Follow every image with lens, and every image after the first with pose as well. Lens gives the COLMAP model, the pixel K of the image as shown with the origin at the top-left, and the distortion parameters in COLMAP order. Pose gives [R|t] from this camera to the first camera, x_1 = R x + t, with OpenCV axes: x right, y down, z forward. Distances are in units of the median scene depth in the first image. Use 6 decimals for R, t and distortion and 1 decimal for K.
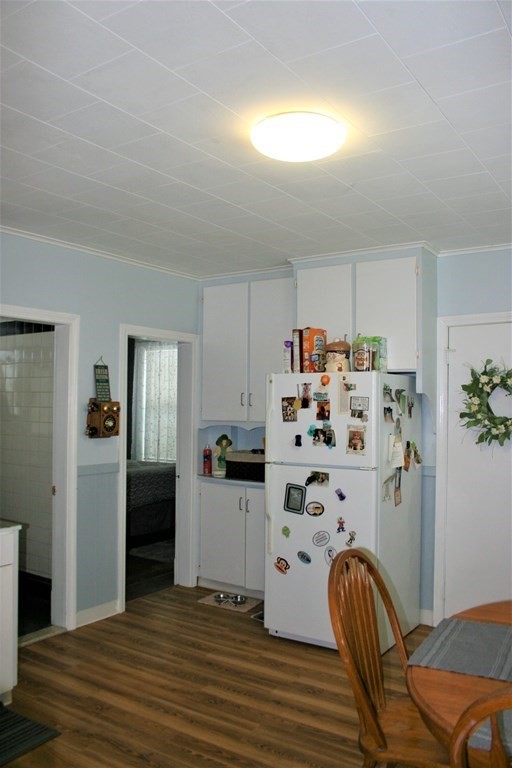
lens RADIAL K [[645.5, 0, 256.5], [0, 645.5, 384.6], [0, 0, 1]] dist [-0.101358, -0.003114]
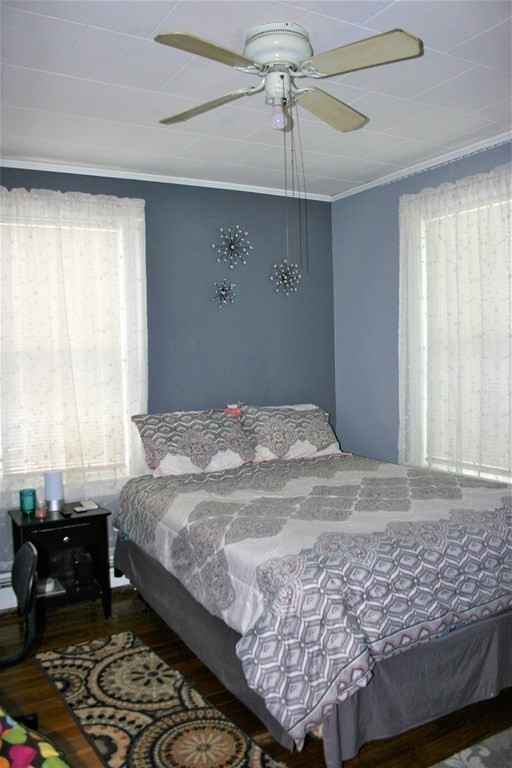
lens RADIAL K [[645.5, 0, 256.8], [0, 645.5, 383.7], [0, 0, 1]] dist [-0.101358, -0.003114]
pose [[0.898366, -0.010933, -0.439111, -0.084687], [0.046658, 0.996410, 0.070647, 0.024802], [0.436762, -0.083955, 0.895651, 0.552722]]
